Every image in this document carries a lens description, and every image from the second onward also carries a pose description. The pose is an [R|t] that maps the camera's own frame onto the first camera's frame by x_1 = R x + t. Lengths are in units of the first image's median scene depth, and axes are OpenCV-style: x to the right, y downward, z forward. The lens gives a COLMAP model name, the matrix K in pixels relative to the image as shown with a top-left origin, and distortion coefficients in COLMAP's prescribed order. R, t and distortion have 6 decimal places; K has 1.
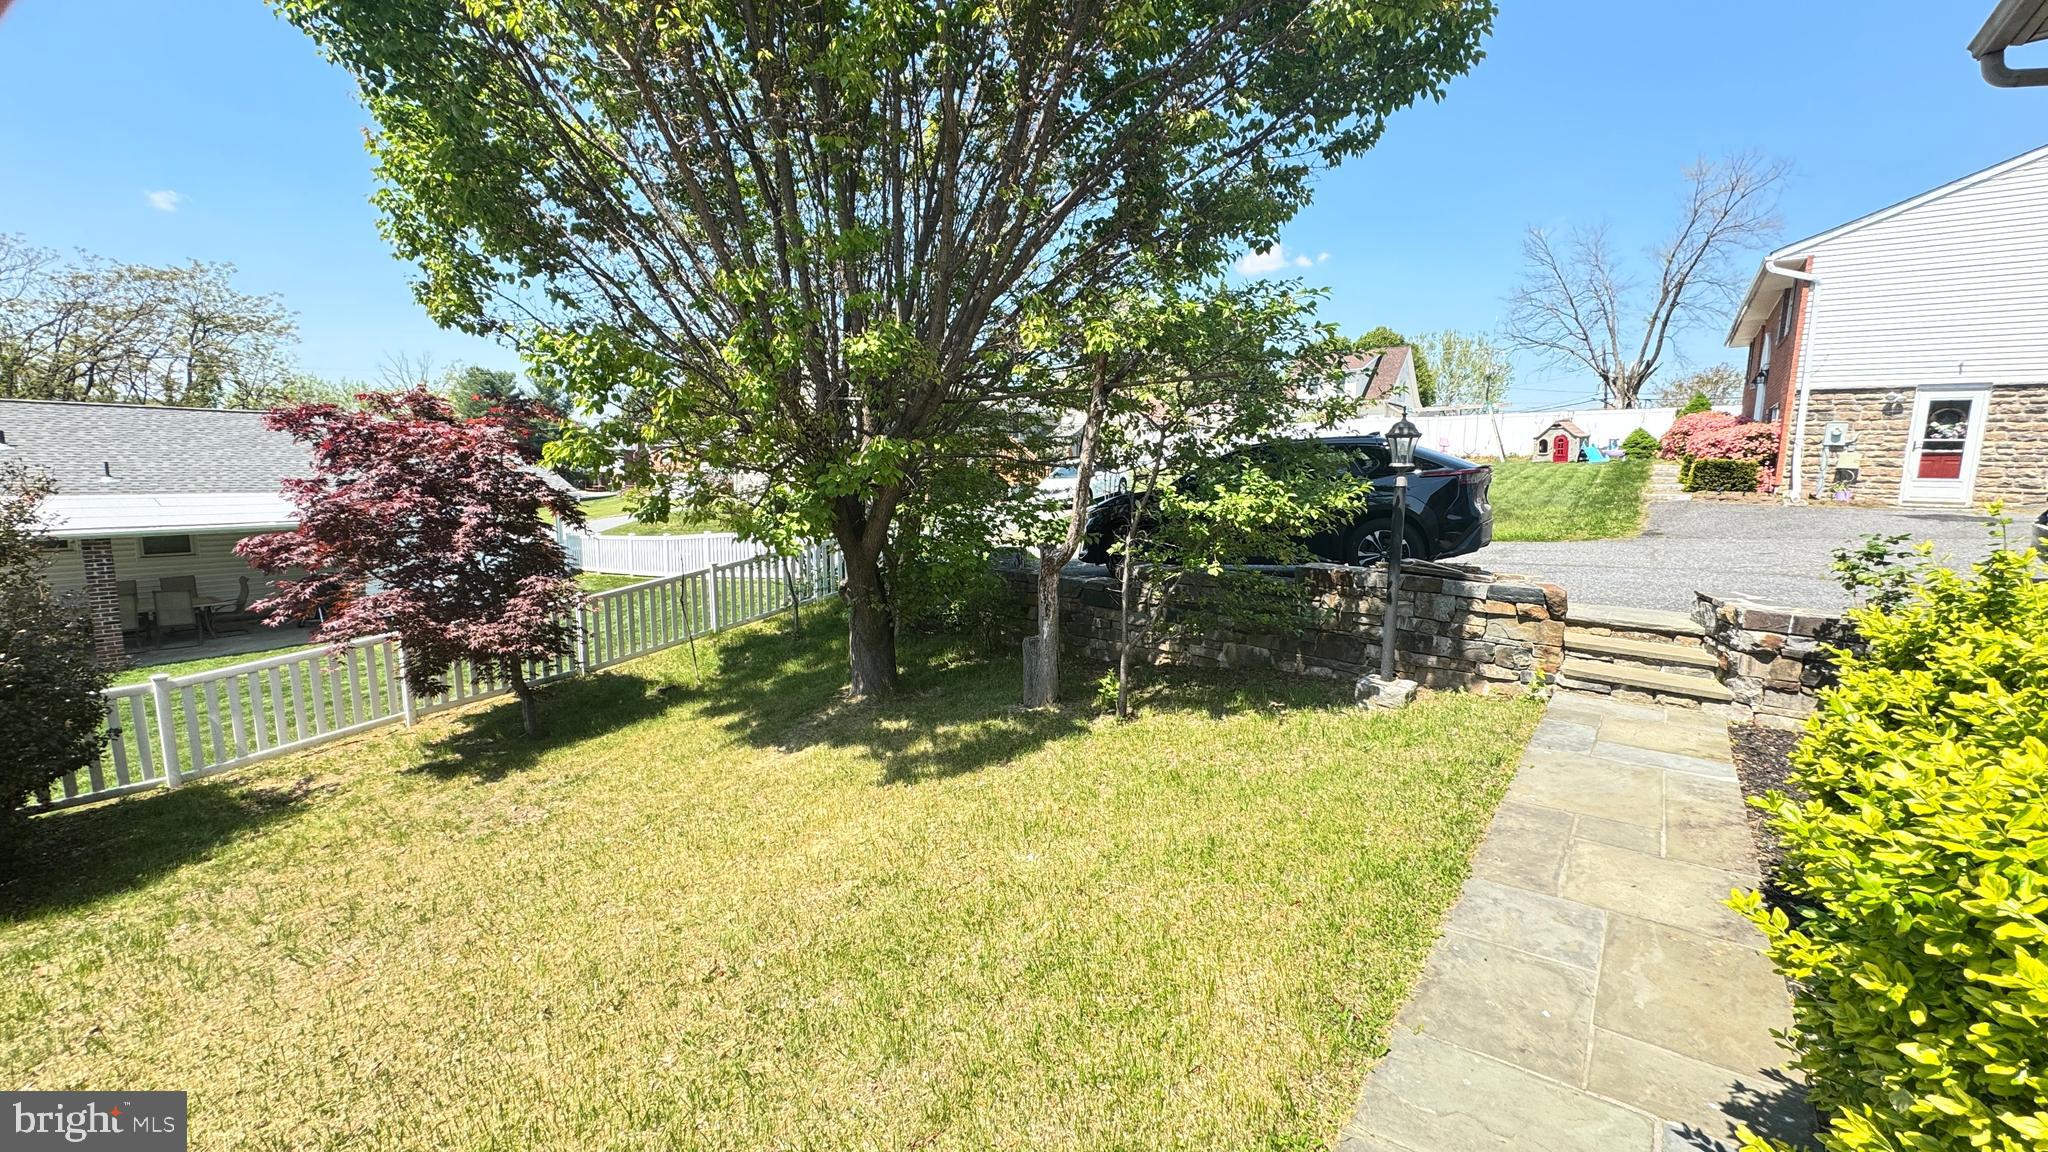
lens RADIAL K [[822.9, 0, 1023.3], [0, 822.9, 575.5], [0, 0, 1]] dist [-0.000464, -0.000676]
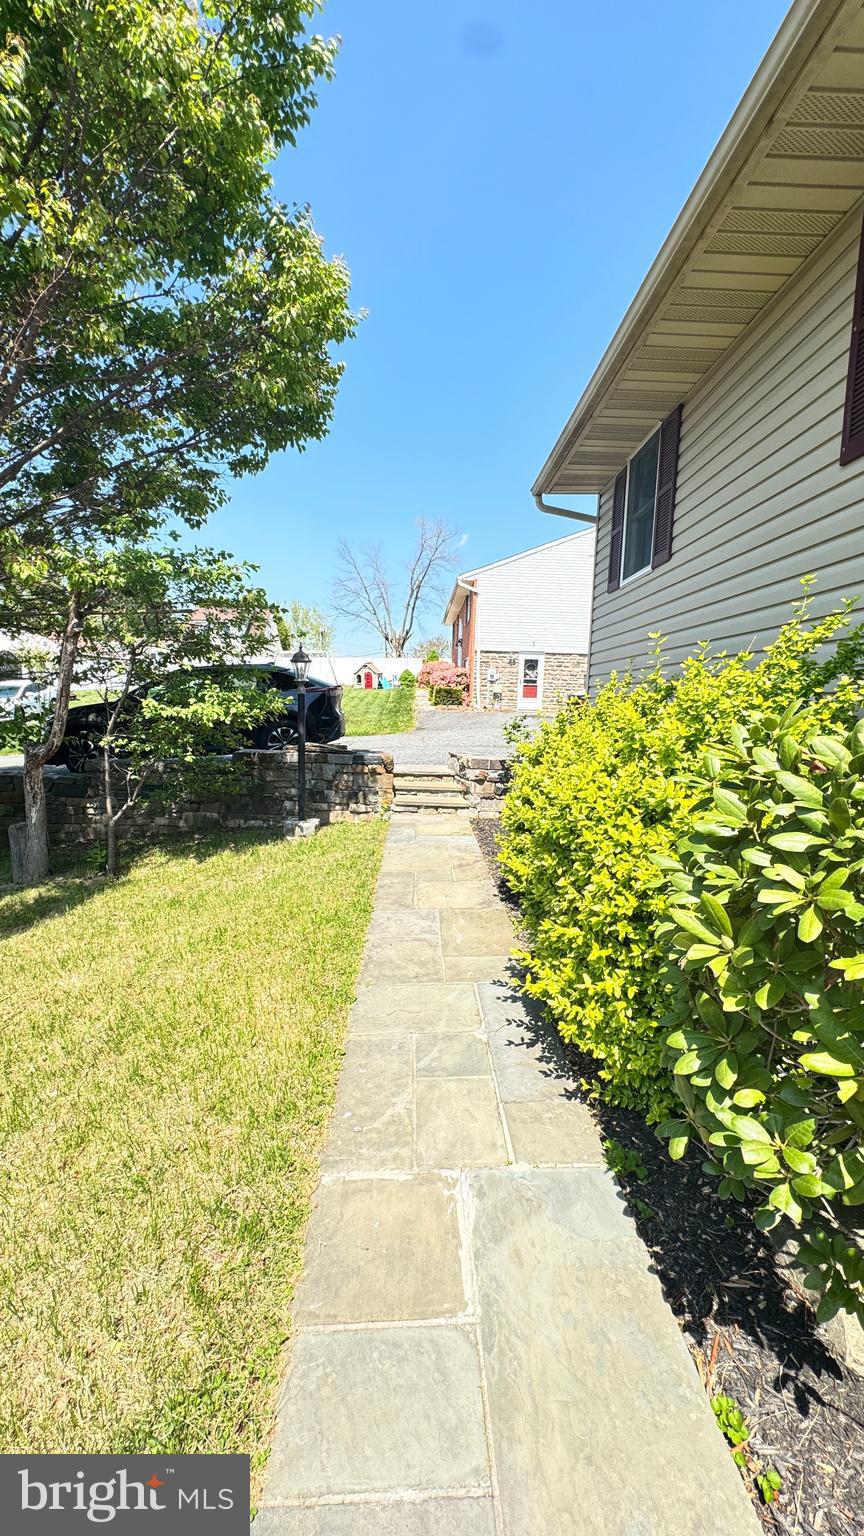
lens RADIAL K [[617.2, 0, 430.2], [0, 617.2, 770.5], [0, 0, 1]] dist [-0.000464, -0.000676]
pose [[0.777145, -0.069662, 0.625454, -0.082953], [0.073219, 0.997114, 0.020080, 0.026426], [-0.625048, 0.030190, 0.780002, -0.054579]]
